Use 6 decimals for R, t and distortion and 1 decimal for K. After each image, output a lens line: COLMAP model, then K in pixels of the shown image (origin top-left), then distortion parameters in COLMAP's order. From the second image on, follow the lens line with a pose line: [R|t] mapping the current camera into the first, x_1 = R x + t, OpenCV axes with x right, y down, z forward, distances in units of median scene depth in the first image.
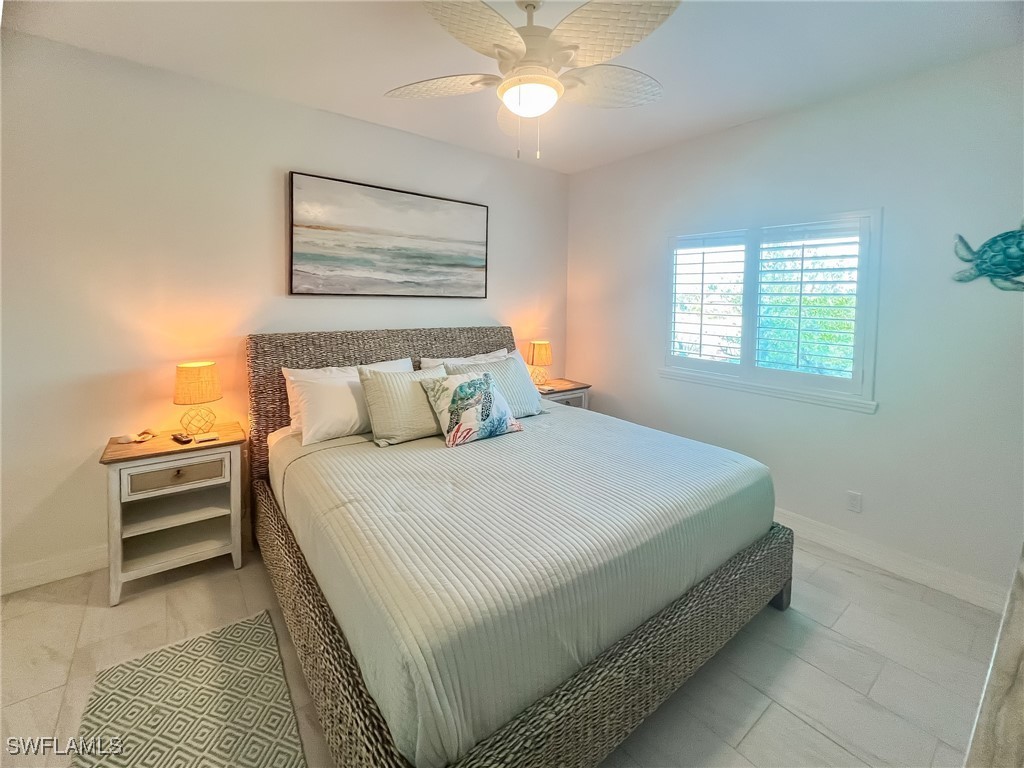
lens RADIAL K [[417.0, 0, 509.2], [0, 417.0, 383.4], [0, 0, 1]] dist [-0.002268, 0.000207]
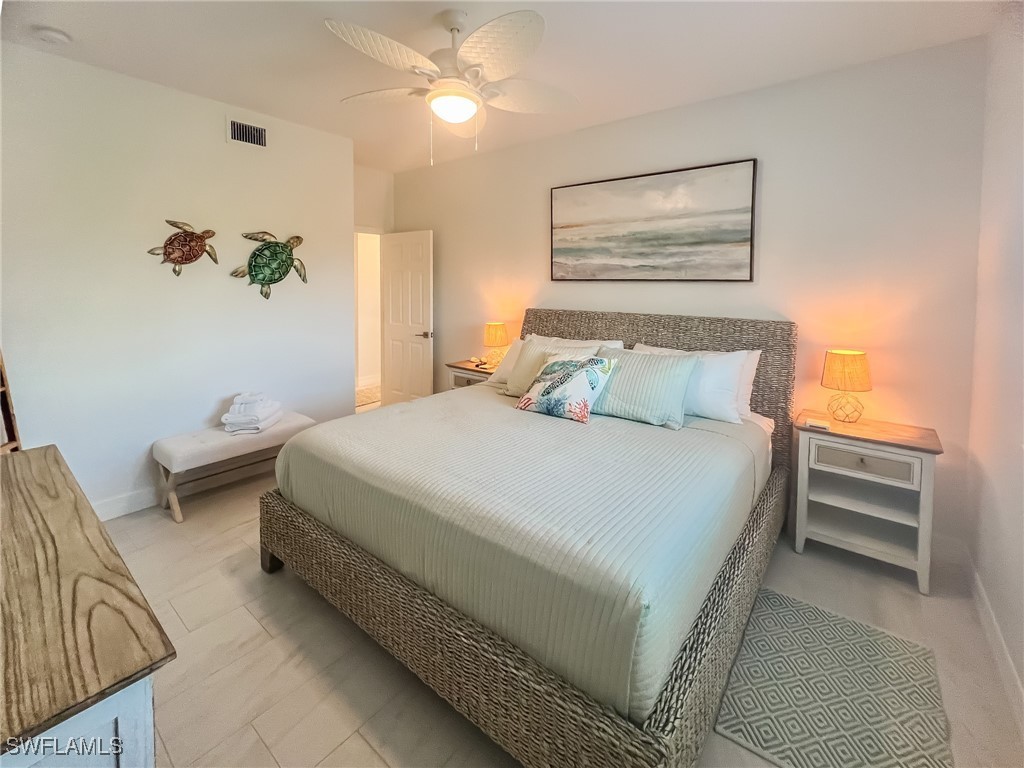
lens RADIAL K [[417.0, 0, 505.3], [0, 417.0, 377.5], [0, 0, 1]] dist [-0.002268, 0.000207]
pose [[0.270167, 0.198850, -0.942056, 0.657176], [-0.194953, 0.969471, 0.148727, -0.069006], [0.942870, 0.143475, 0.300685, 0.429839]]
